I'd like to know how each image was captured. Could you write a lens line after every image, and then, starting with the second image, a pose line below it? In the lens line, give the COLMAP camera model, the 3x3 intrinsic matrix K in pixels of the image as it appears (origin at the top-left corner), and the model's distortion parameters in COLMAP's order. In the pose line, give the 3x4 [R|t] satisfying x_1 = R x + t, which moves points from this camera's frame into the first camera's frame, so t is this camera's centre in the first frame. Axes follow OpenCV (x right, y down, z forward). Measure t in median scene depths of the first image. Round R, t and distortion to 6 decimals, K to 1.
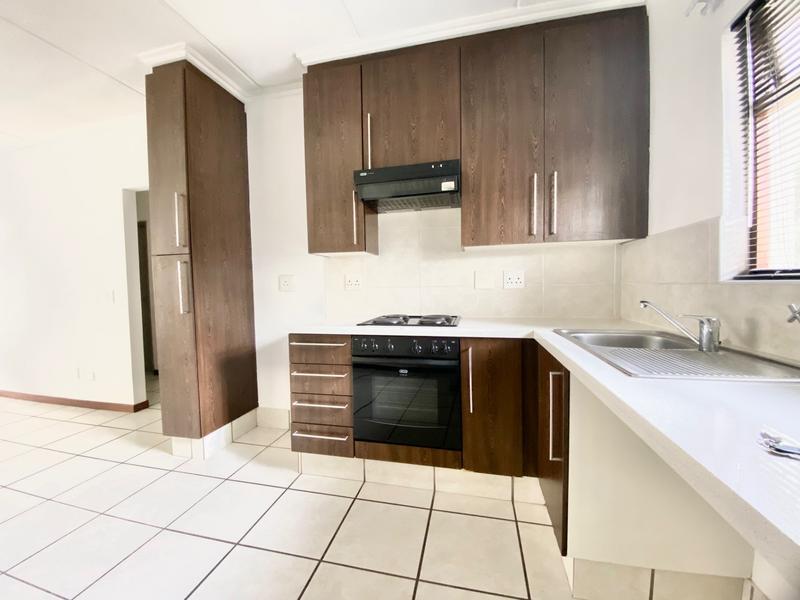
lens RADIAL K [[325.9, 0, 399.6], [0, 325.9, 302.7], [0, 0, 1]] dist [-0.006843, -0.004219]
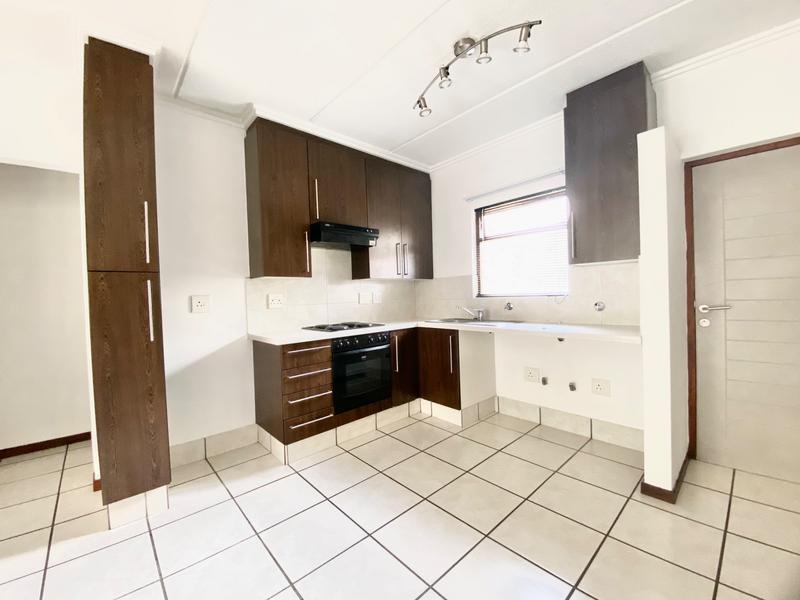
lens RADIAL K [[325.9, 0, 401.6], [0, 325.9, 300.6], [0, 0, 1]] dist [-0.006843, -0.004219]
pose [[0.549045, -0.014729, 0.835663, -1.055930], [0.062330, 0.997782, -0.023366, -0.011207], [-0.833465, 0.064916, 0.548745, -0.028128]]
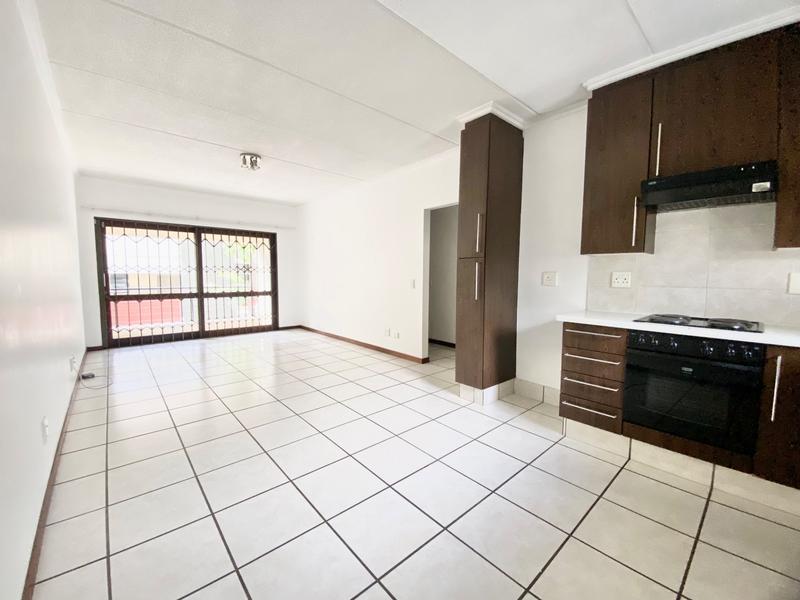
lens RADIAL K [[325.9, 0, 392.7], [0, 325.9, 299.7], [0, 0, 1]] dist [-0.006843, -0.004219]
pose [[0.811290, 0.067916, -0.580686, -0.152755], [-0.045356, 0.997548, 0.053303, -0.024782], [0.582882, -0.016907, 0.812381, -0.369855]]
